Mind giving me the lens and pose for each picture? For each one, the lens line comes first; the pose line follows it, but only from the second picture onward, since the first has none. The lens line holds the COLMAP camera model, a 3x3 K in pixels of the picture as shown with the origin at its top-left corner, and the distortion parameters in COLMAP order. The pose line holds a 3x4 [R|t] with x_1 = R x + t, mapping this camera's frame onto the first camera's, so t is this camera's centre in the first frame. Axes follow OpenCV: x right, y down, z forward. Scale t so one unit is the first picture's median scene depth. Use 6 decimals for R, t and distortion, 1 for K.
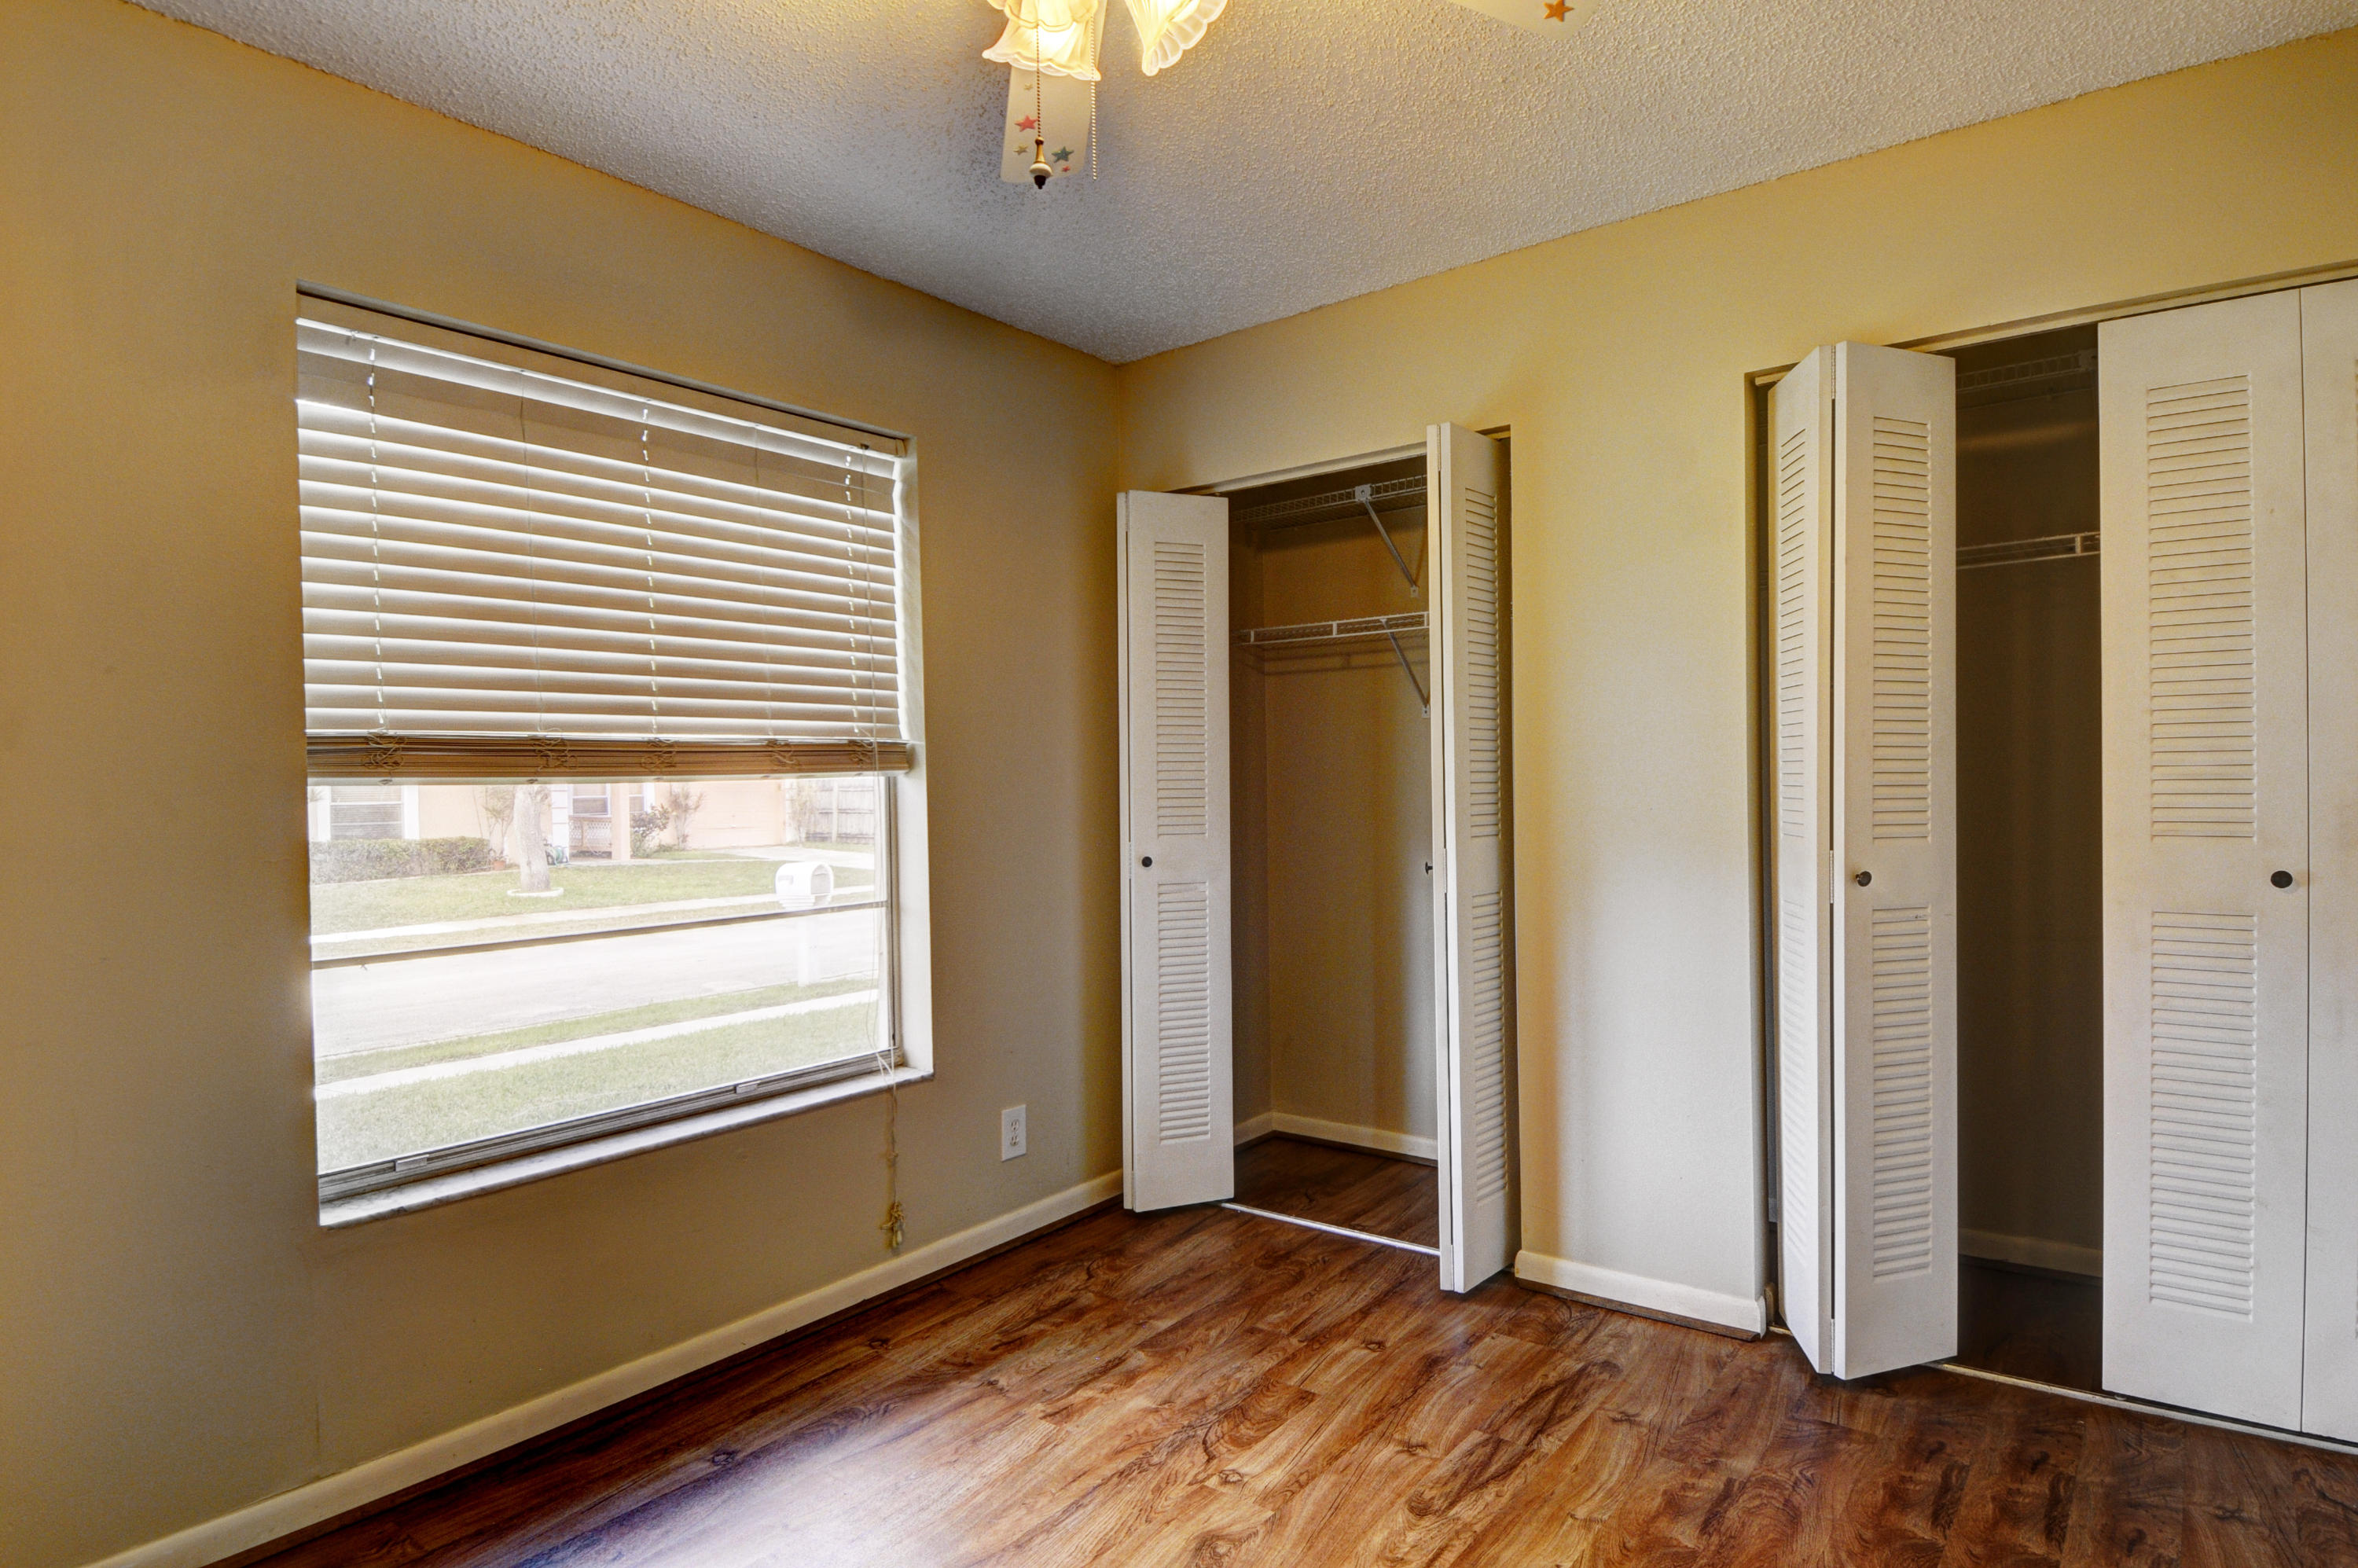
lens RADIAL K [[1293.9, 0, 1187.5], [0, 1293.9, 788.7], [0, 0, 1]] dist [0.047976, -0.057228]
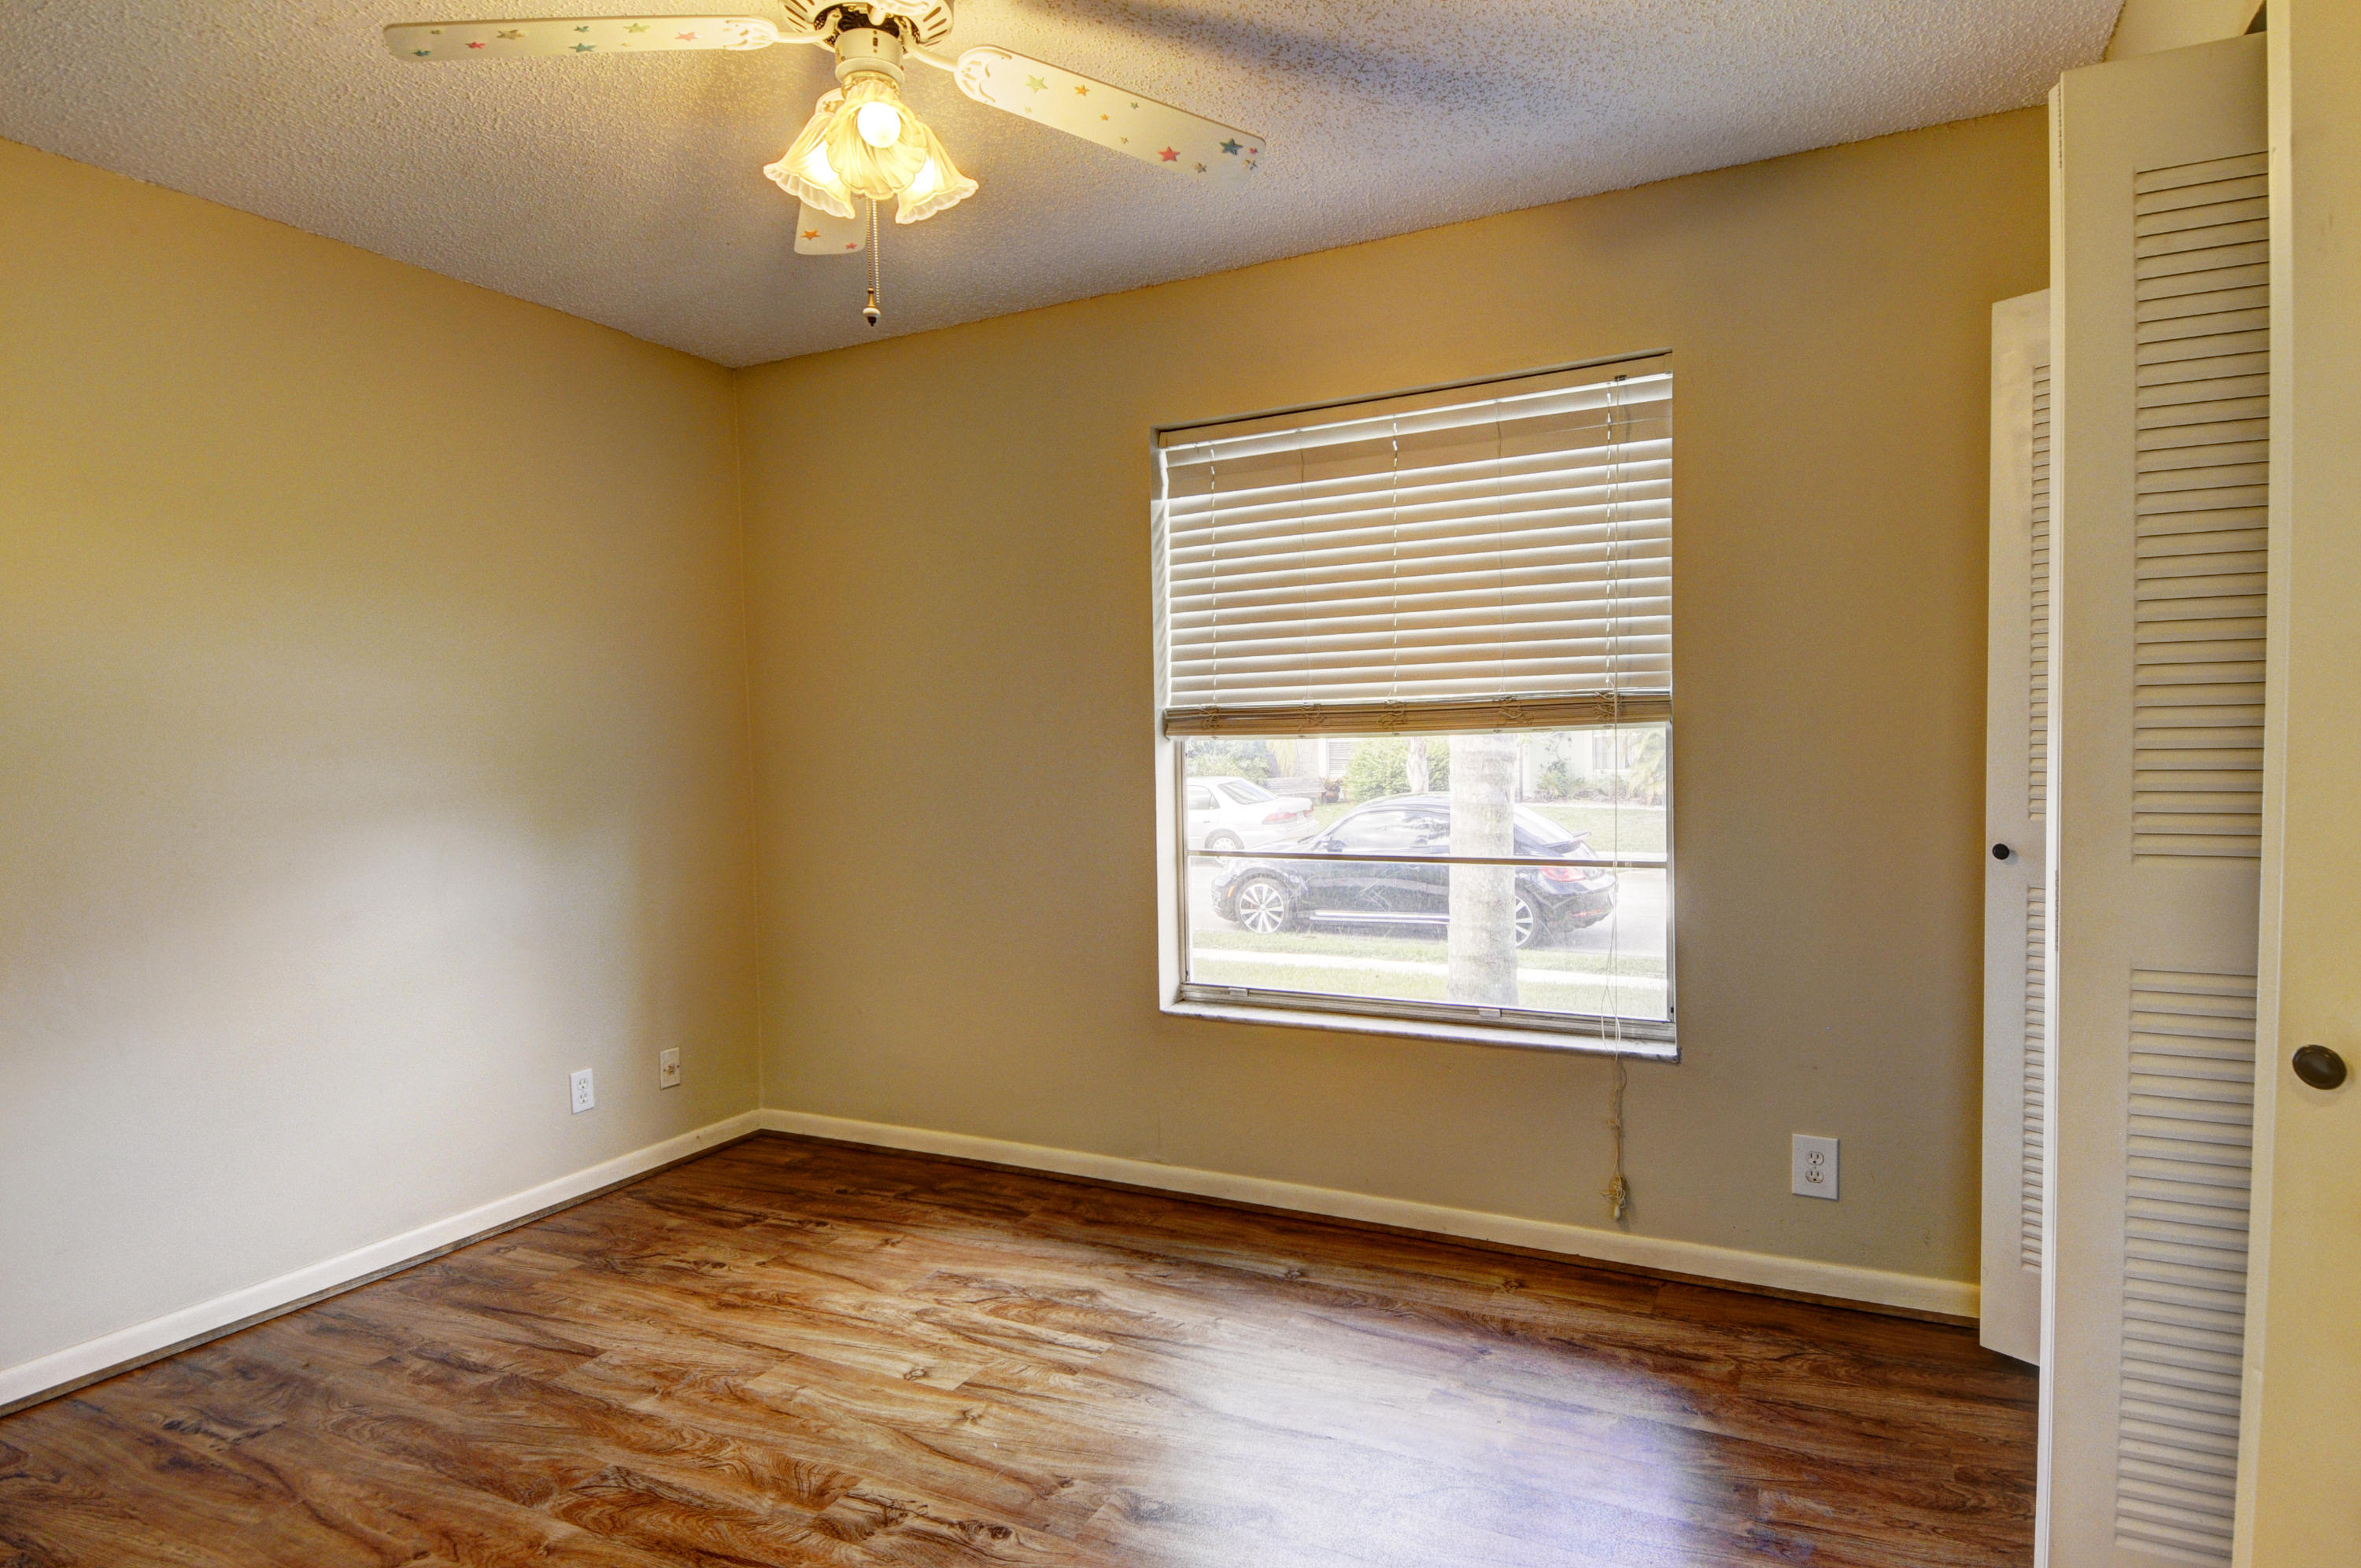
lens RADIAL K [[1295.4, 0, 1189.0], [0, 1295.4, 788.7], [0, 0, 1]] dist [0.047976, -0.057228]
pose [[0.173105, 0.052407, -0.983508, 0.667689], [0.012363, 0.998389, 0.055376, -0.023269], [0.984826, -0.021745, 0.172178, 0.545364]]
